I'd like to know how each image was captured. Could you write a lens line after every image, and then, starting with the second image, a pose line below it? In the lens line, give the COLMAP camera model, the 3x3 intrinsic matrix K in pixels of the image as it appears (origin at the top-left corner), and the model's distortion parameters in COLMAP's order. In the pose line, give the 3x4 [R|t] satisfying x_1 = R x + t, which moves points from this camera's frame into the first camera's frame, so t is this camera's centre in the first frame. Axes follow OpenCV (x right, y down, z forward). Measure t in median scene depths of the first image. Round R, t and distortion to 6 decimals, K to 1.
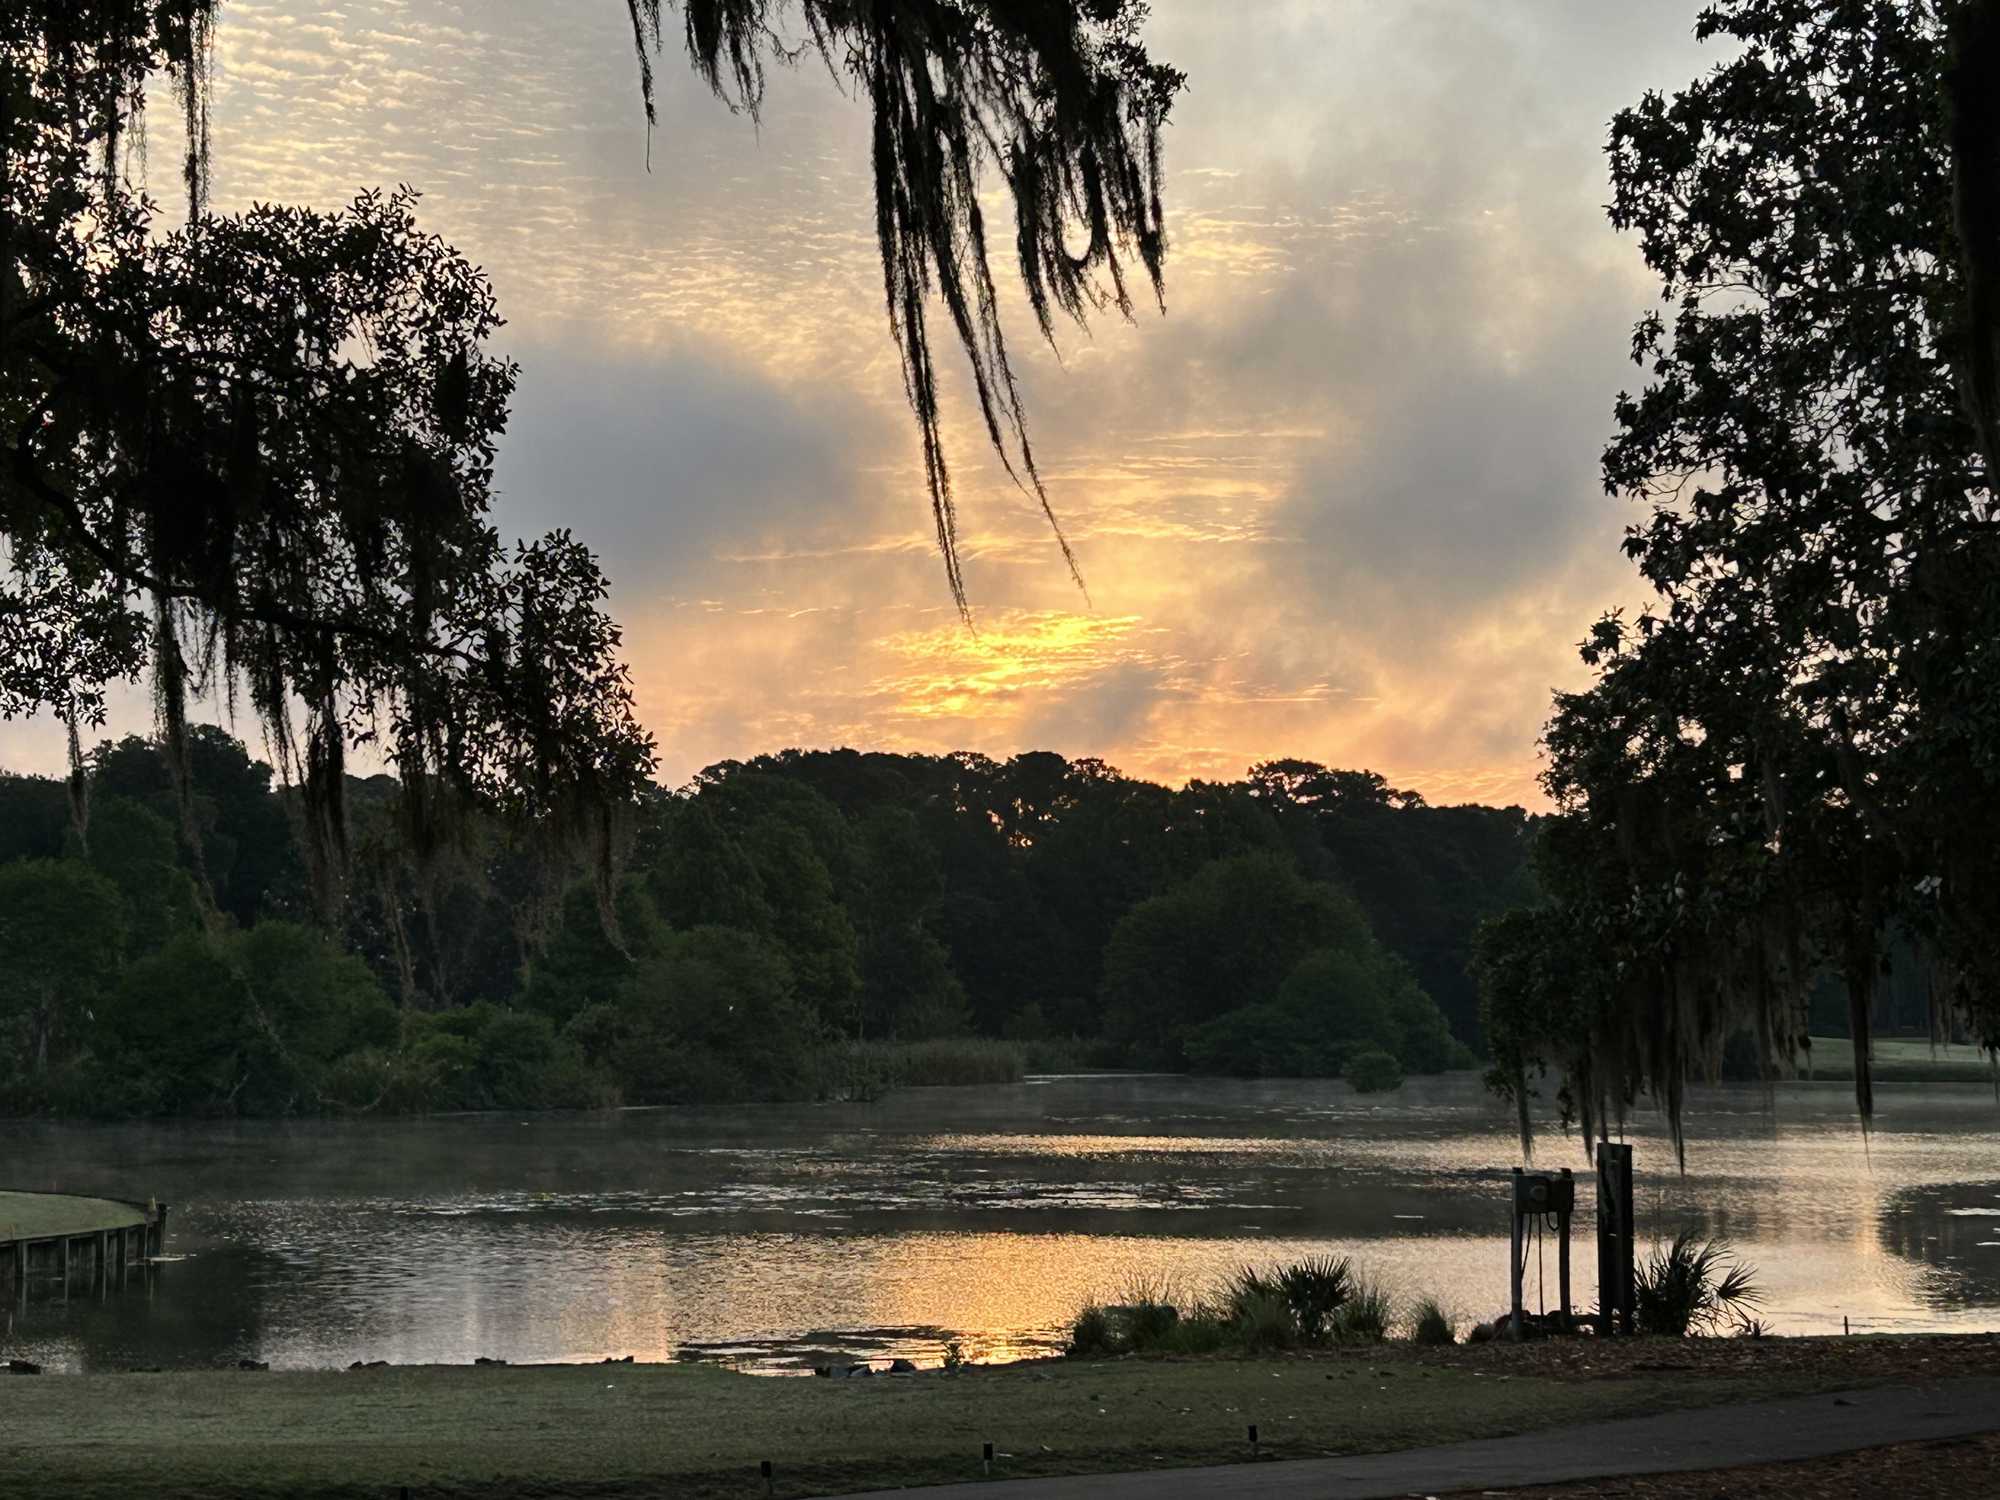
lens RADIAL K [[4387.0, 0, 1000.0], [0, 4387.0, 750.0], [0, 0, 1]] dist [0.317777, 0.048507]
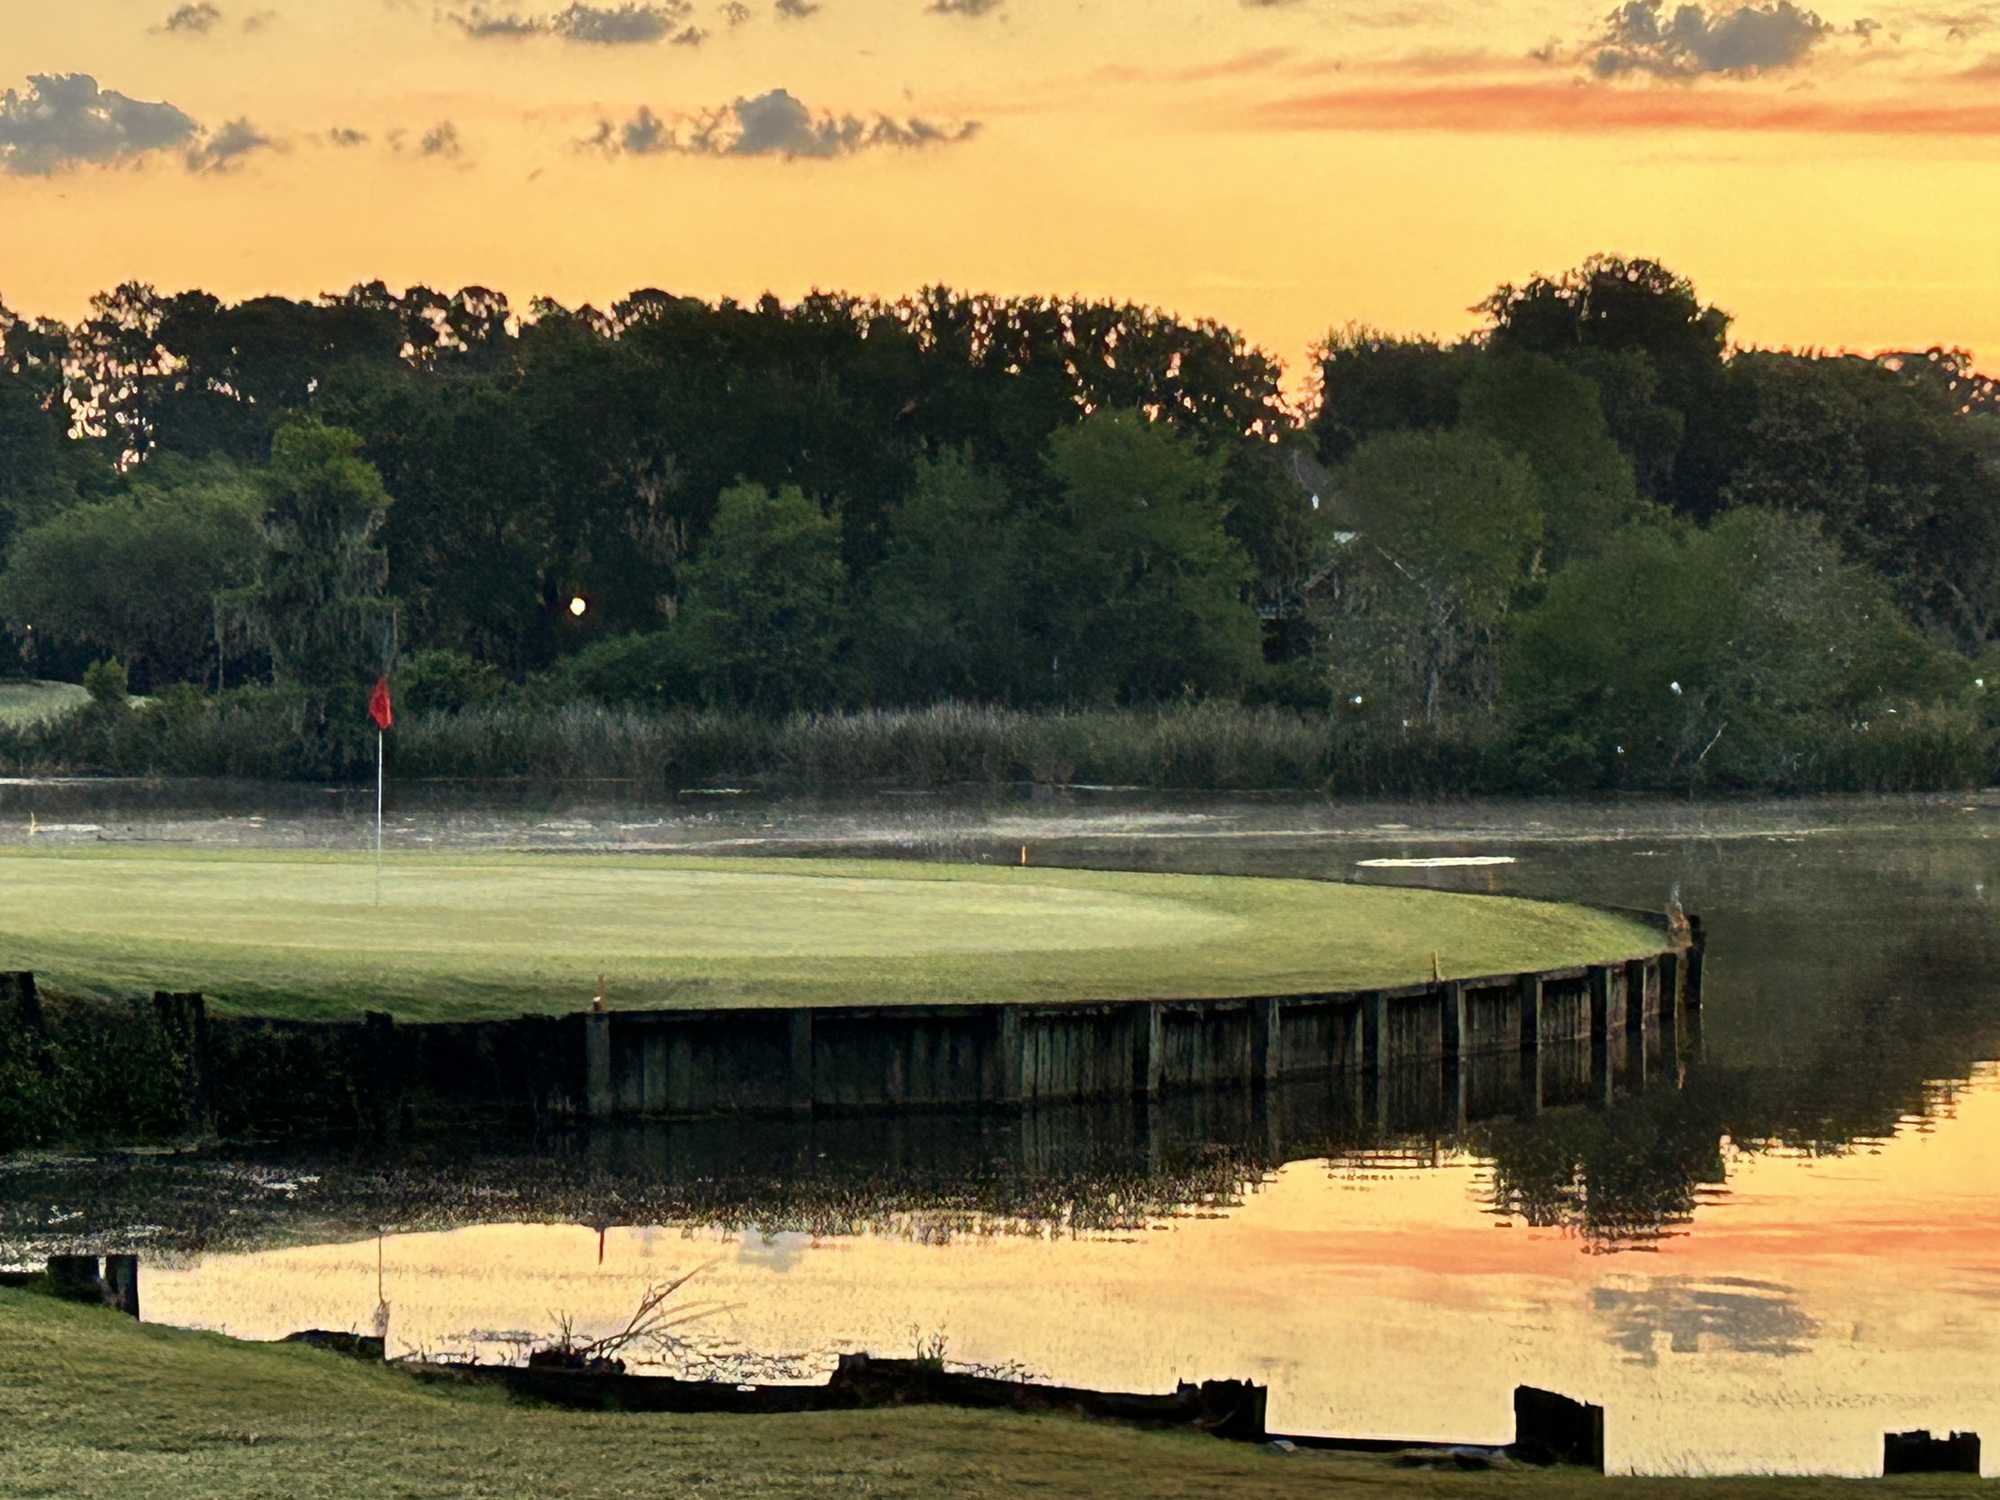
lens RADIAL K [[5388.6, 0, 1000.0], [0, 5388.6, 750.0], [0, 0, 1]] dist [0.407769, -1.478541]
pose [[0.958771, 0.002864, -0.284167, -0.026674], [0.017327, 0.997500, 0.068515, 0.011759], [0.283653, -0.070614, 0.956324, 0.115108]]
